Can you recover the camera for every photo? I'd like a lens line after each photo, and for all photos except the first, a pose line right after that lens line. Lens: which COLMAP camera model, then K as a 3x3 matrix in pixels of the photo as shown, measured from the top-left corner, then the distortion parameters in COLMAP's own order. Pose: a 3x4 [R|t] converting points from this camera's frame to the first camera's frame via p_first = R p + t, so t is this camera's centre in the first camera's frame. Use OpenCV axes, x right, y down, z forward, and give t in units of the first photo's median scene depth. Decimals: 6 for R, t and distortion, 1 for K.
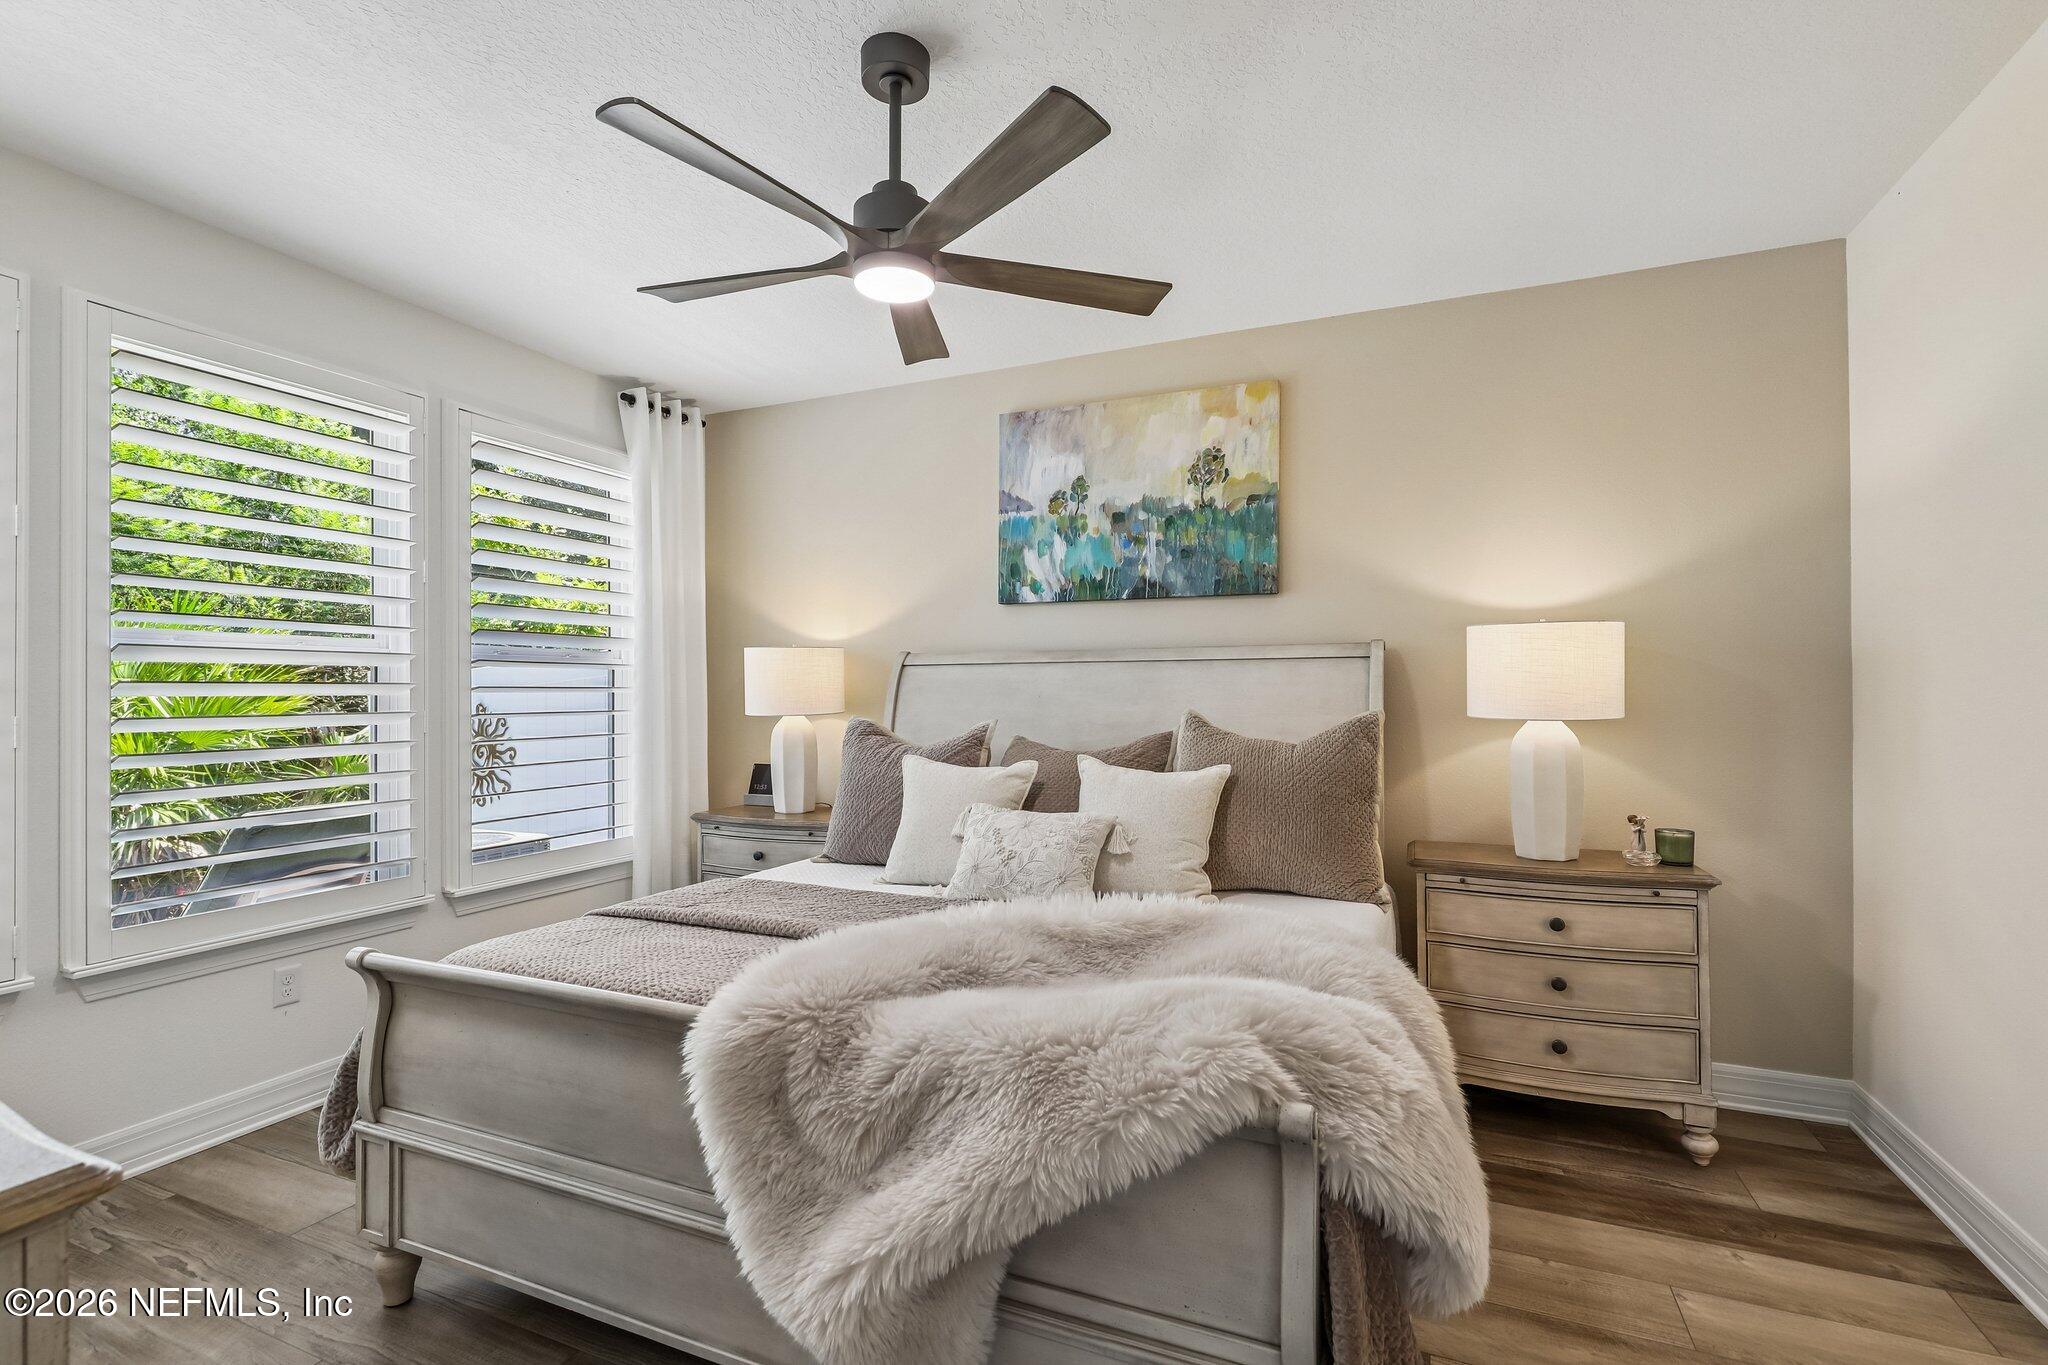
lens RADIAL K [[919.9, 0, 1039.2], [0, 919.9, 698.5], [0, 0, 1]] dist [-0.003670, 0.000649]
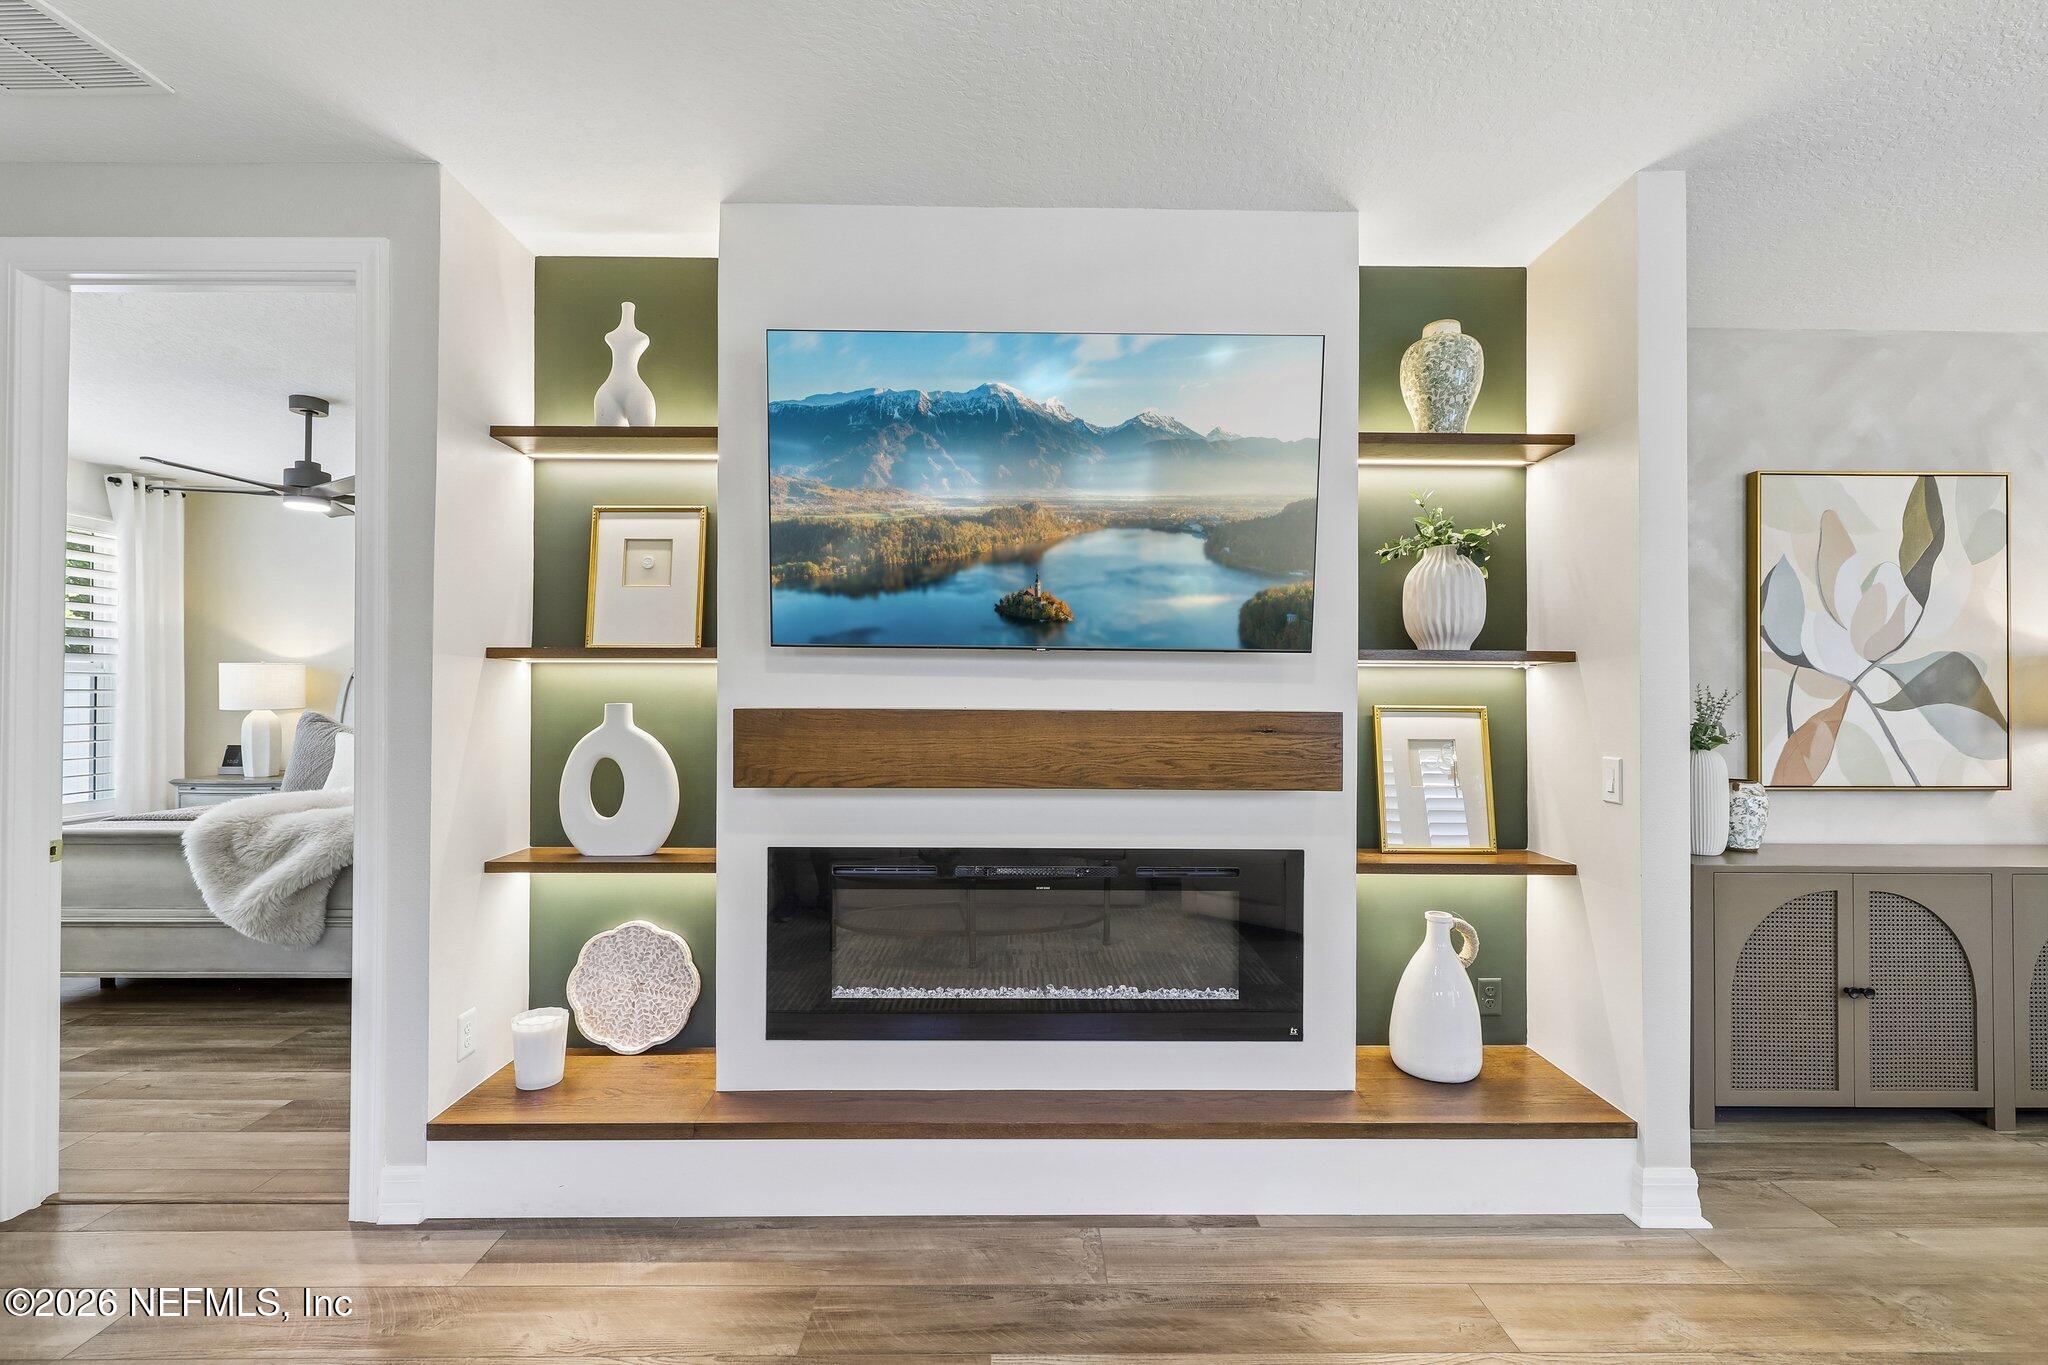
lens RADIAL K [[919.9, 0, 1024.7], [0, 919.9, 698.7], [0, 0, 1]] dist [-0.003670, 0.000649]
pose [[0.919028, 0.008276, 0.394106, 0.270503], [-0.007376, 0.999966, -0.003798, -0.002892], [-0.394124, 0.000583, 0.919057, -0.809721]]
